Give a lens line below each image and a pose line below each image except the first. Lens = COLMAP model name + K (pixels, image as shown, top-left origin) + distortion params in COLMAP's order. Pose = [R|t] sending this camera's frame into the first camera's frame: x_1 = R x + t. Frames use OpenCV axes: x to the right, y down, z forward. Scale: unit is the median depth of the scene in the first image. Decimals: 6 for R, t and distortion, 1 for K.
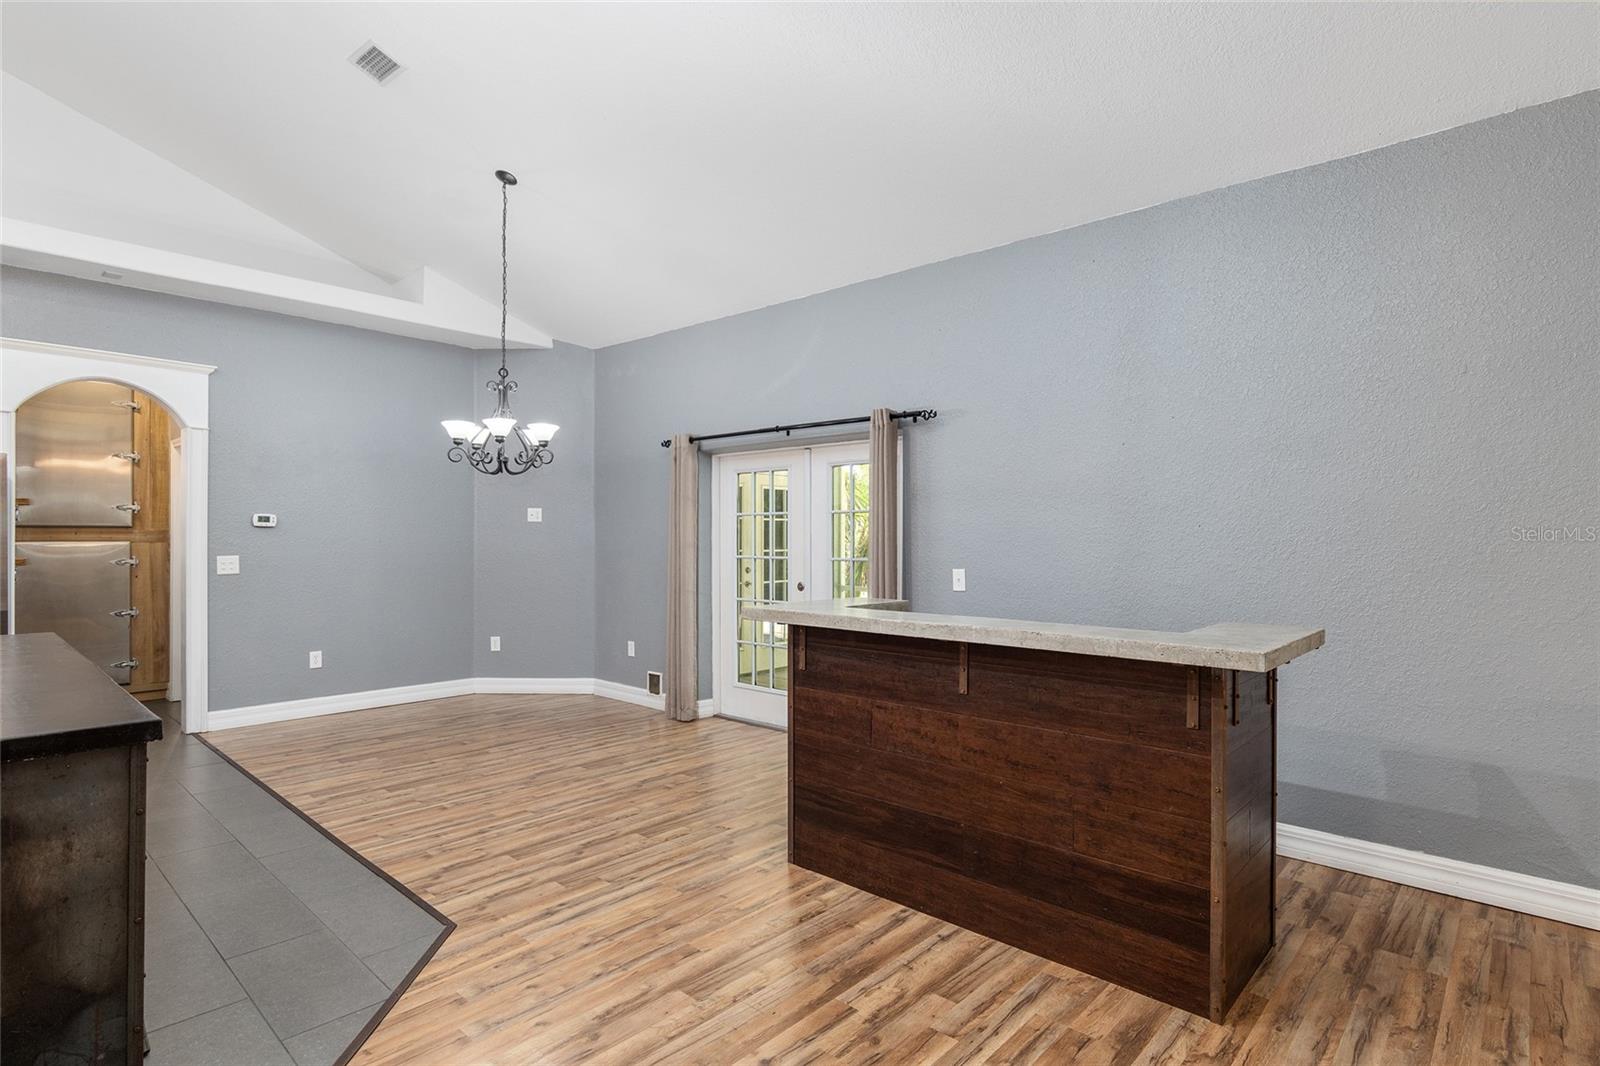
lens RADIAL K [[811.6, 0, 801.4], [0, 811.6, 540.0], [0, 0, 1]] dist [-0.002772, 0.000407]
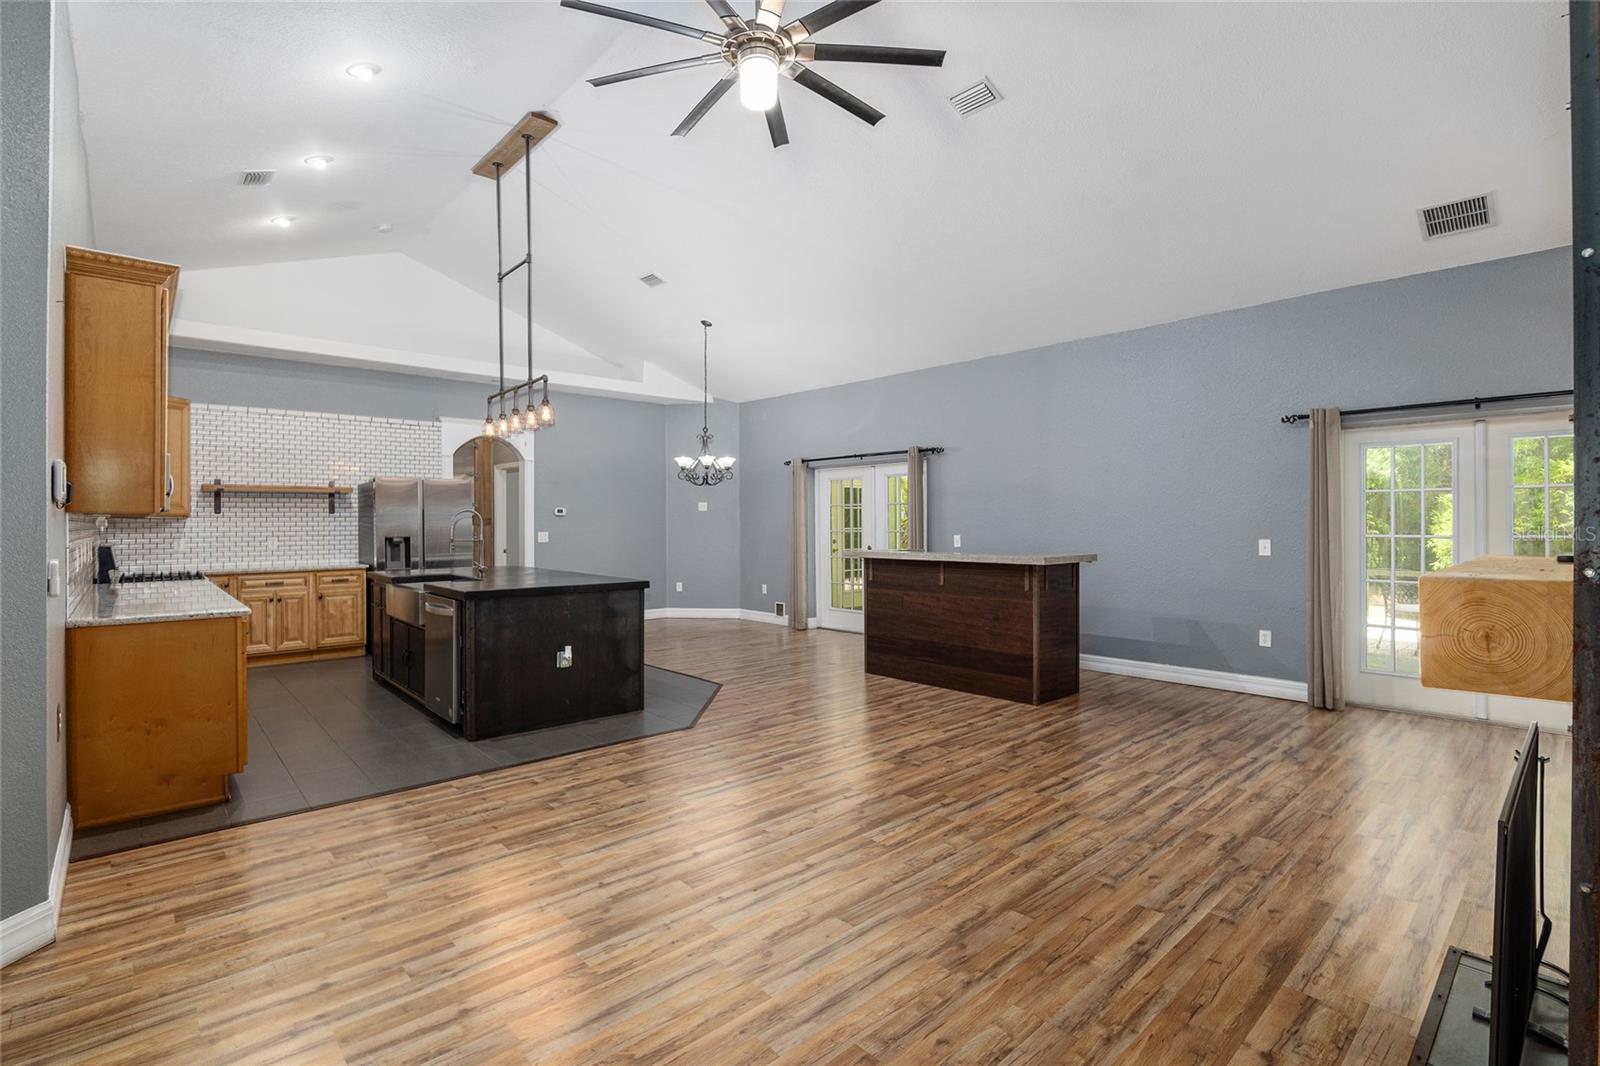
lens RADIAL K [[748.3, 0, 800.4], [0, 748.3, 525.8], [0, 0, 1]] dist [-0.025515, 0.008065]
pose [[0.995838, -0.007859, -0.090804, -0.002567], [0.007911, 0.999969, 0.000207, 0.011517], [0.090800, -0.000924, 0.995869, -0.655952]]
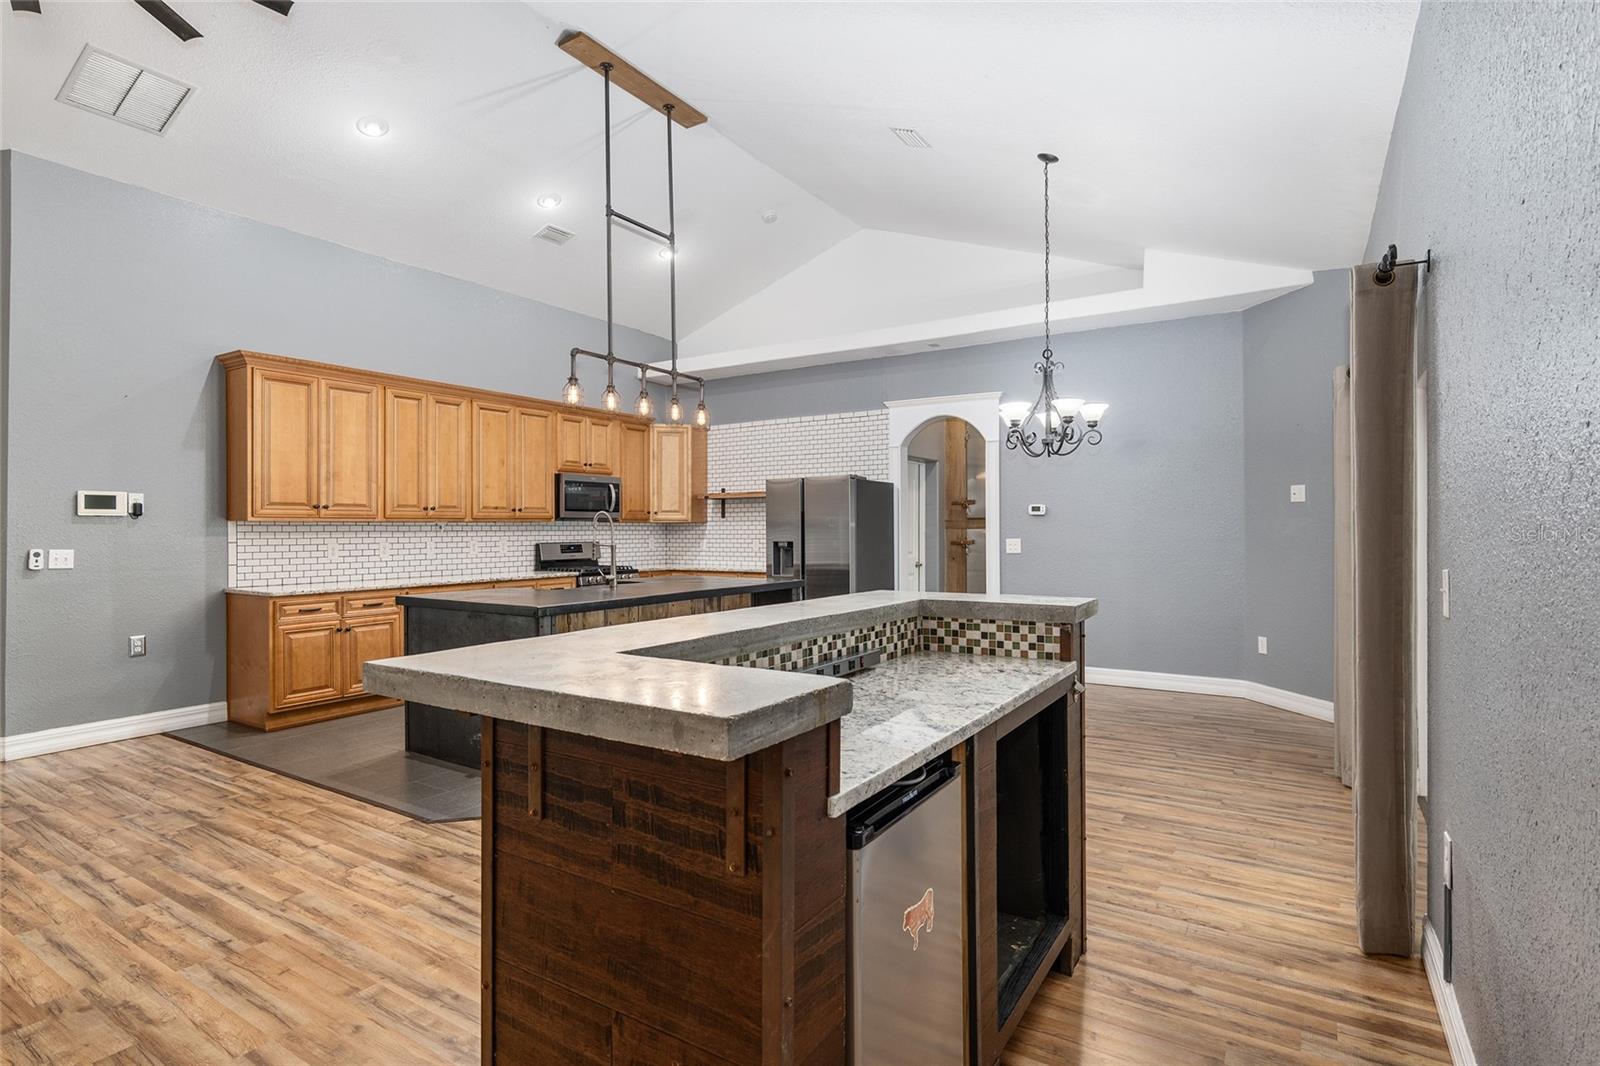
lens RADIAL K [[806.0, 0, 798.3], [0, 806.0, 528.4], [0, 0, 1]] dist [-0.001191, -0.000244]
pose [[0.167483, -0.007678, -0.985845, 0.548280], [0.001010, 0.999970, -0.007616, 0.014726], [0.985874, 0.000279, 0.167486, 0.530608]]
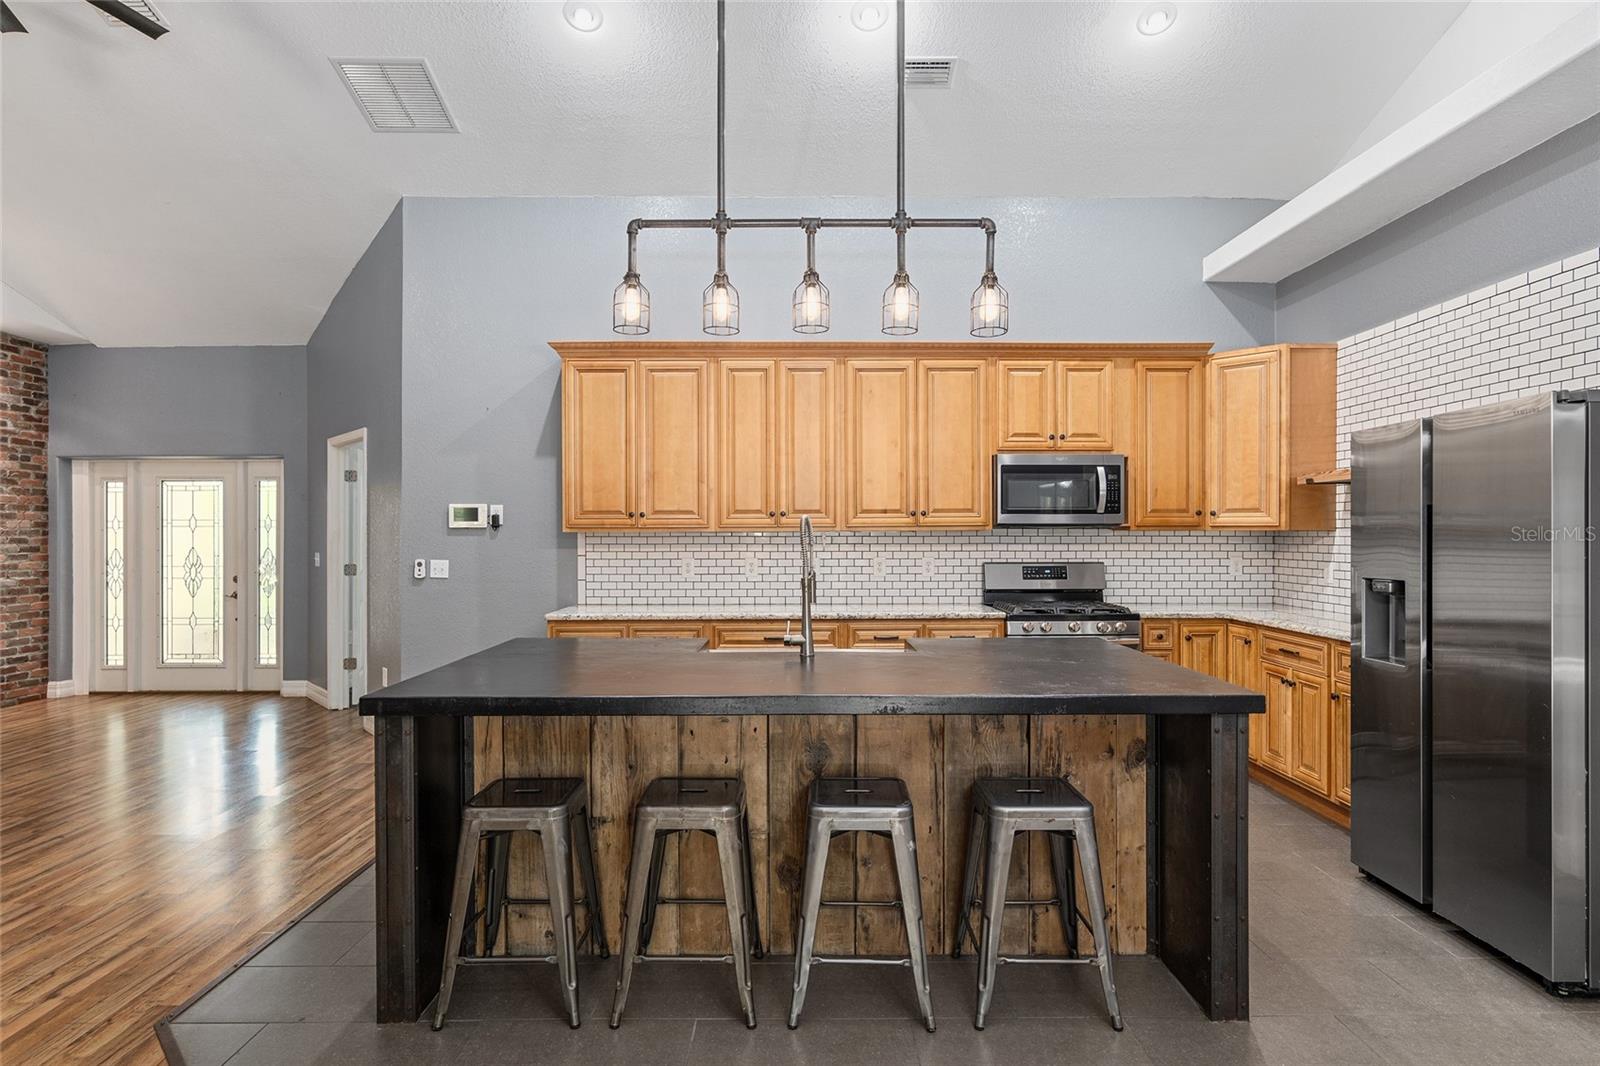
lens RADIAL K [[831.4, 0, 803.2], [0, 831.4, 530.9], [0, 0, 1]] dist [-0.004129, -0.000262]
pose [[-0.732145, -0.007353, -0.681109, -0.184058], [-0.006115, 0.999972, -0.004223, -0.003733], [0.681121, 0.001073, -0.732170, 0.916492]]
